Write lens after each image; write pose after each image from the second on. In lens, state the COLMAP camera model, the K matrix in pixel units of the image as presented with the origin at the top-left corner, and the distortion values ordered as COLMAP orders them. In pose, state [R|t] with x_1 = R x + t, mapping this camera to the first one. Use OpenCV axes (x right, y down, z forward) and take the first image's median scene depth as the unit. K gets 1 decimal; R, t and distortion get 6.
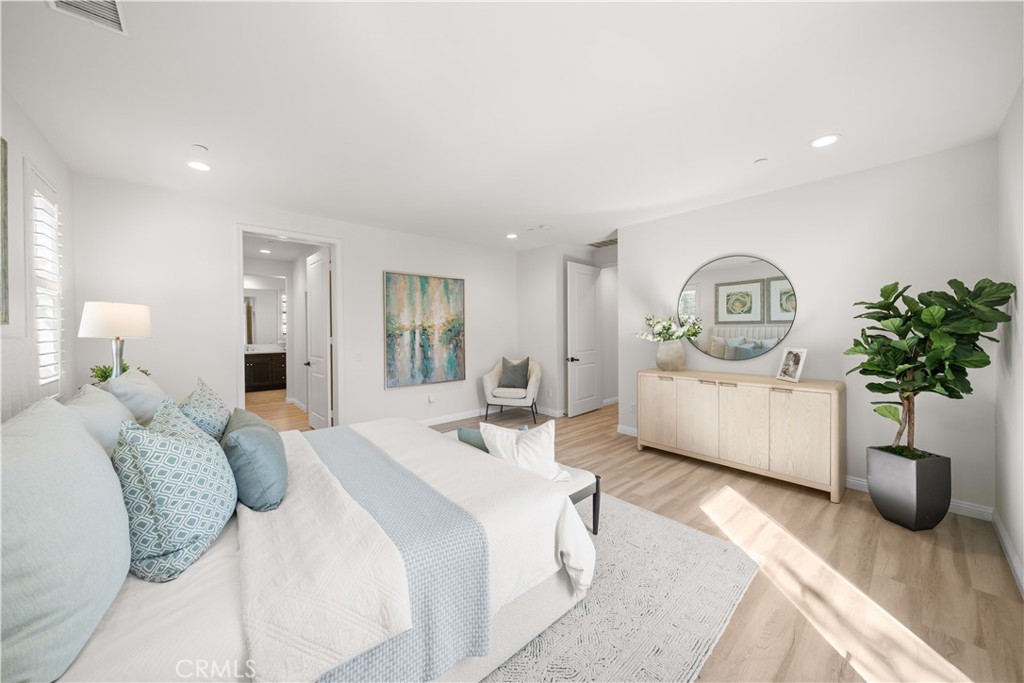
lens RADIAL K [[350.3, 0, 512.1], [0, 350.3, 336.3], [0, 0, 1]] dist [-0.005006, -0.000031]
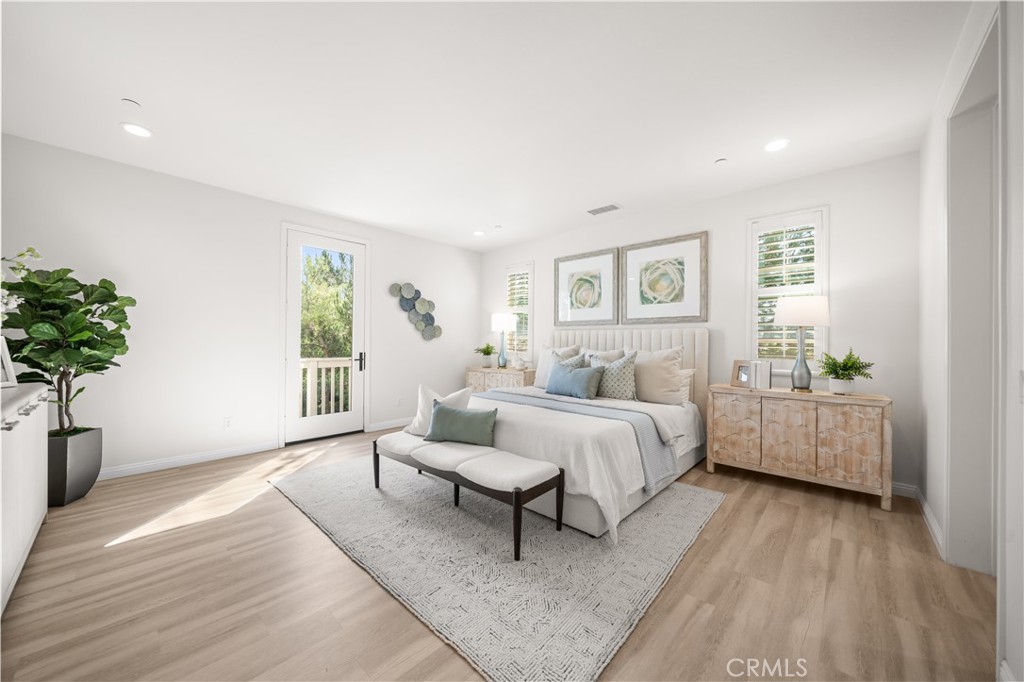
lens RADIAL K [[366.9, 0, 511.2], [0, 366.9, 340.1], [0, 0, 1]] dist [-0.000368, -0.000019]
pose [[-0.994249, 0.005236, -0.106964, -0.082209], [0.004453, 0.999962, 0.007556, 0.056255], [0.106999, 0.007036, -0.994234, 2.280371]]
